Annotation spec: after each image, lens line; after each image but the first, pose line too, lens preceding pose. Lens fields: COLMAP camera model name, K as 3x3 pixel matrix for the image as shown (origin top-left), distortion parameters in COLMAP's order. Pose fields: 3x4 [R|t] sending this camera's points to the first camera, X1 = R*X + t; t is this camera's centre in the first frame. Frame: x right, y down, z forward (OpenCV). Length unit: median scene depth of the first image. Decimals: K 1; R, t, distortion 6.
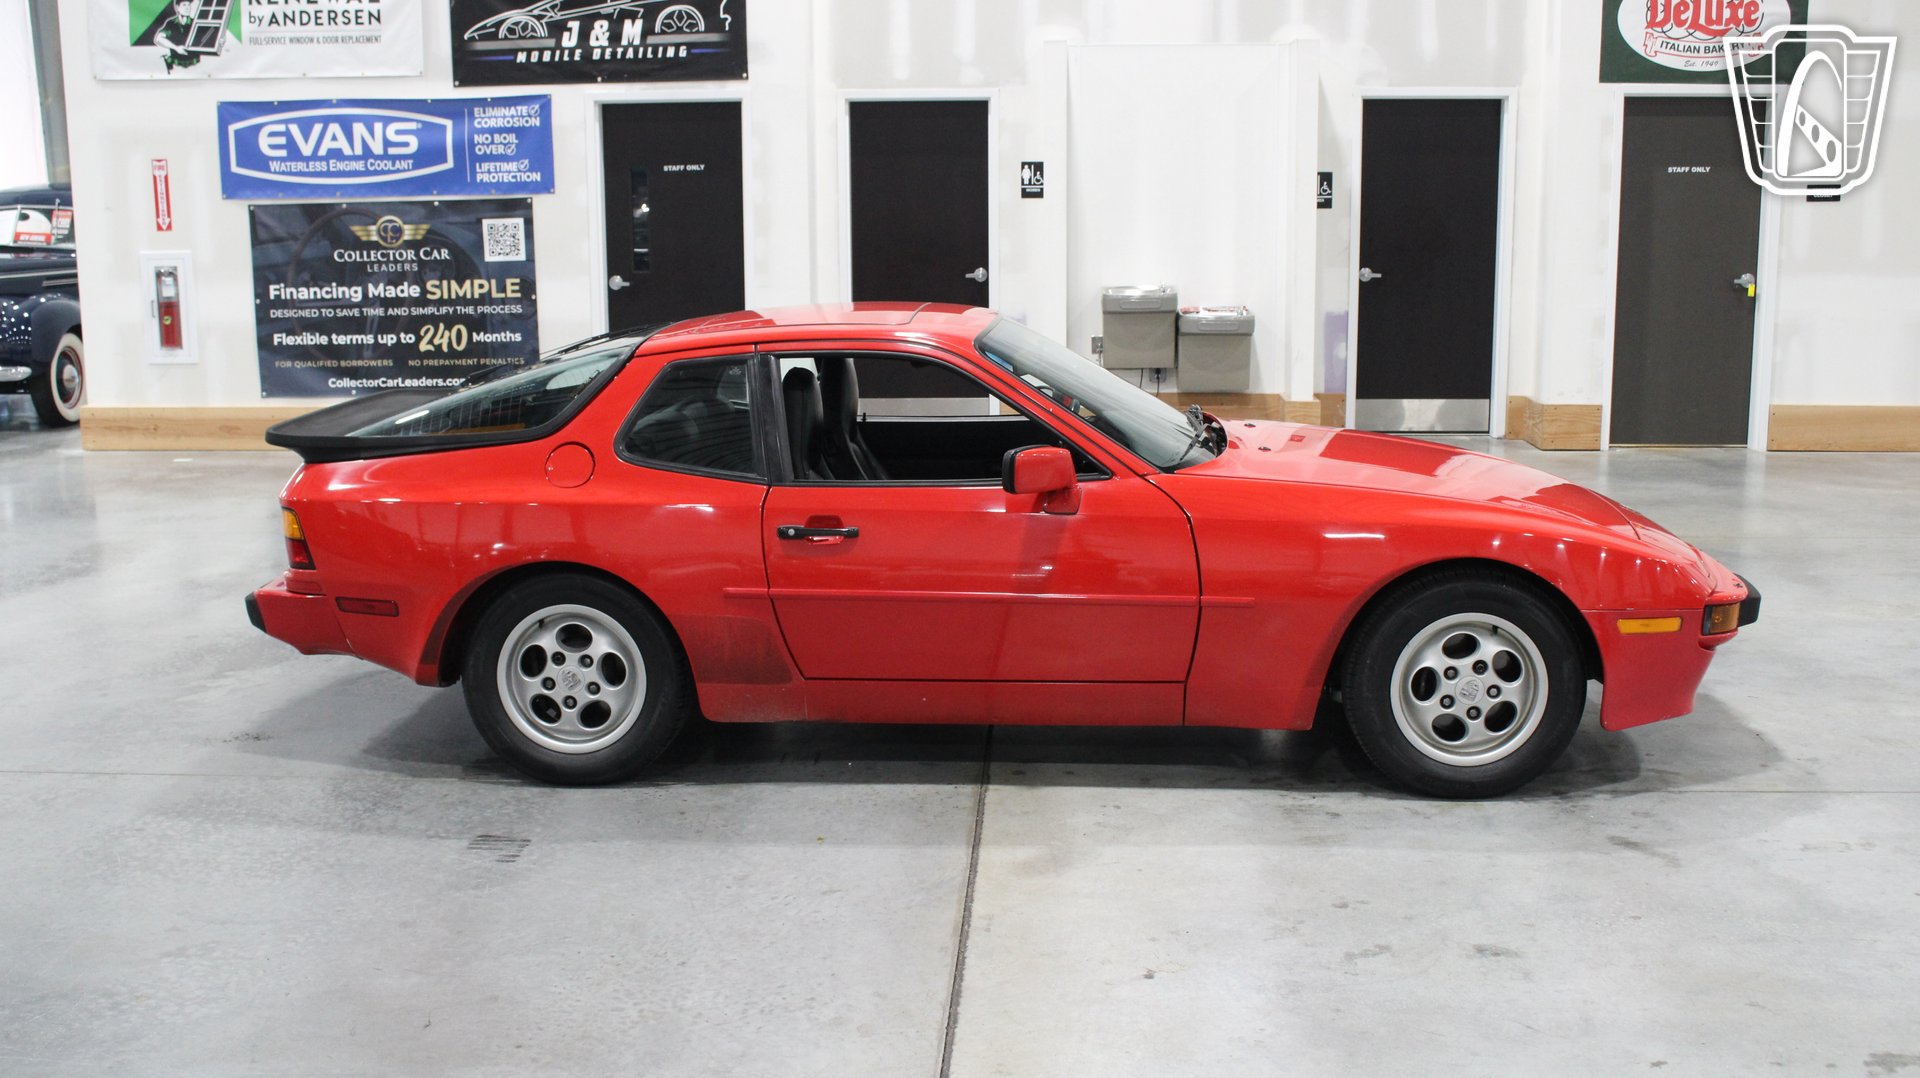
lens RADIAL K [[2032.8, 0, 945.1], [0, 2032.8, 545.3], [0, 0, 1]] dist [-0.103472, 0.053879]
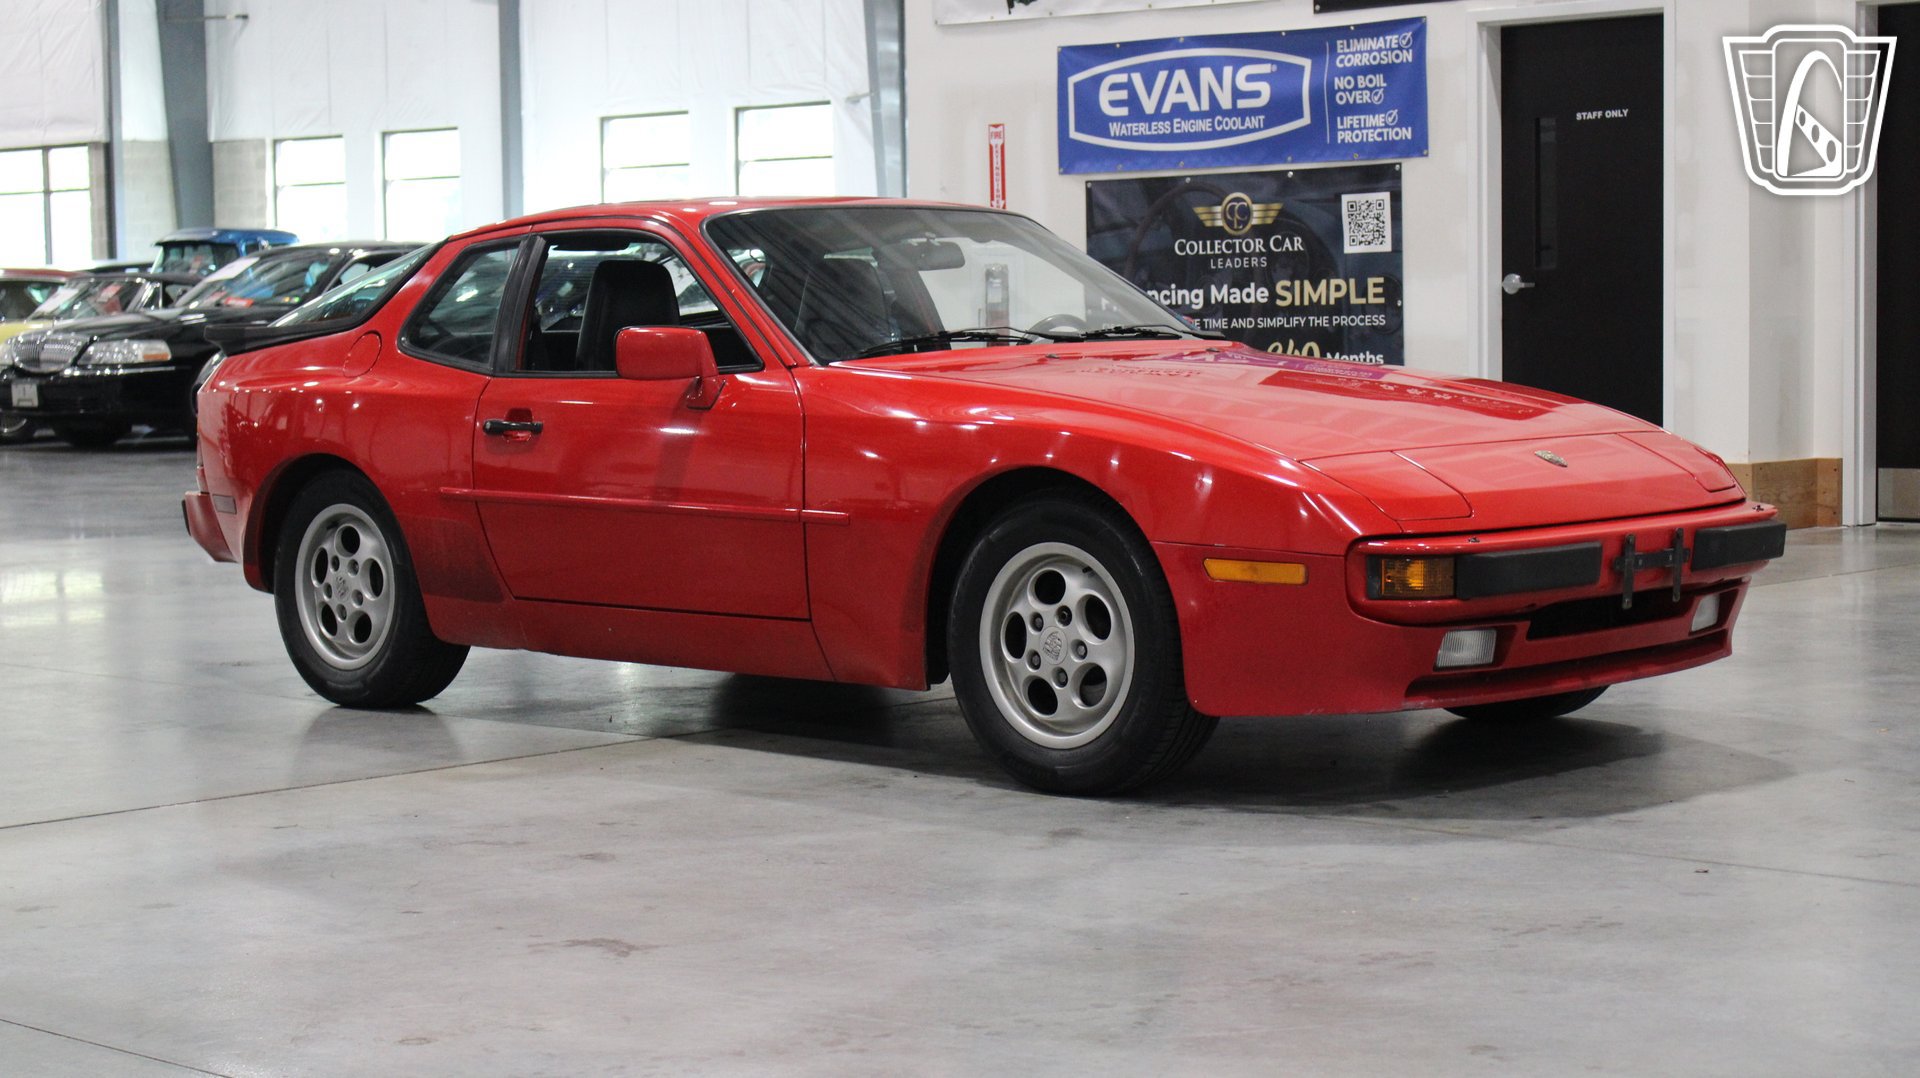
lens RADIAL K [[3420.0, 0, 940.4], [0, 3420.0, 539.9], [0, 0, 1]] dist [0.005880, 0.002264]
pose [[0.766076, 0.041022, -0.641440, 0.450573], [-0.103902, 0.992740, -0.060602, 0.049252], [0.634296, 0.113073, 0.764776, -0.007219]]
